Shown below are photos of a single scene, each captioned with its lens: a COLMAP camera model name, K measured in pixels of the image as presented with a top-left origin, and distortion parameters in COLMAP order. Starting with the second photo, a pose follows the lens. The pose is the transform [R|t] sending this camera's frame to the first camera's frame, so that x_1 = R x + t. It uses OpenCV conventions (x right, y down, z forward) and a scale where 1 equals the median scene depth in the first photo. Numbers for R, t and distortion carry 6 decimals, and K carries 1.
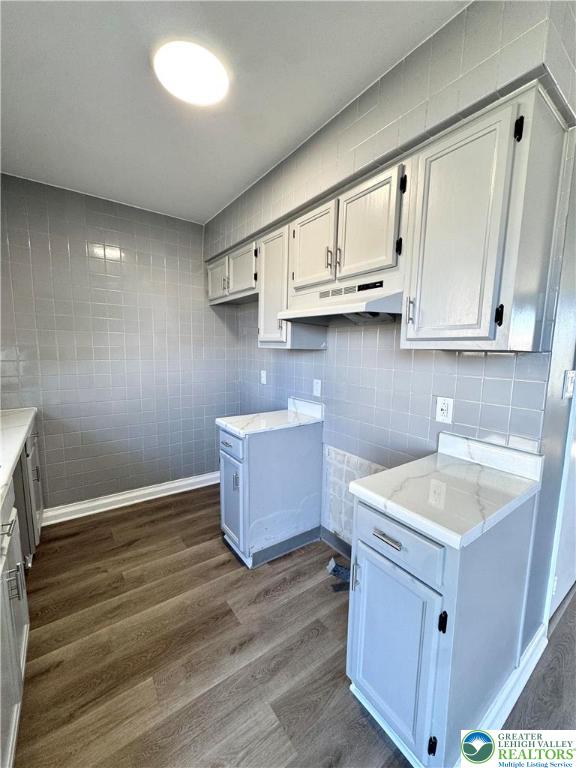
lens RADIAL K [[307.5, 0, 287.2], [0, 307.5, 386.1], [0, 0, 1]] dist [-0.005833, 0.001436]
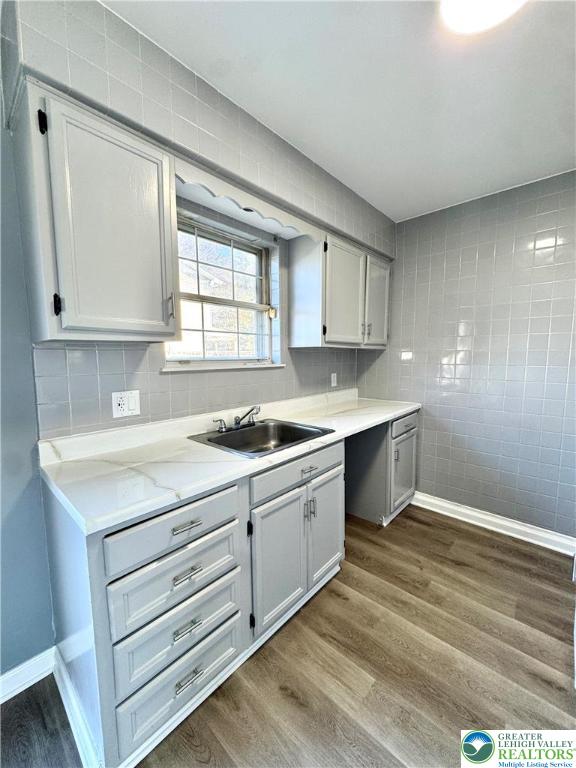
lens RADIAL K [[307.5, 0, 288.9], [0, 307.5, 382.4], [0, 0, 1]] dist [-0.005833, 0.001436]
pose [[0.206840, 0.068477, -0.975975, 0.264576], [-0.118171, 0.991993, 0.044557, -0.002045], [0.971212, 0.106116, 0.213276, 0.285974]]
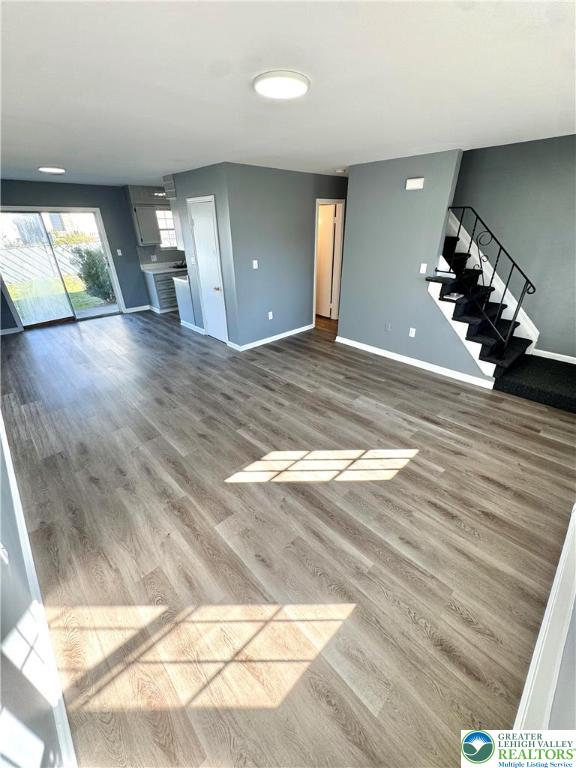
lens RADIAL K [[307.5, 0, 290.2], [0, 307.5, 387.3], [0, 0, 1]] dist [-0.005833, 0.001436]
pose [[0.135335, 0.451681, -0.881855, 3.629877], [-0.111805, 0.891321, 0.439370, -0.291146], [0.984471, 0.039134, 0.171127, 1.104567]]
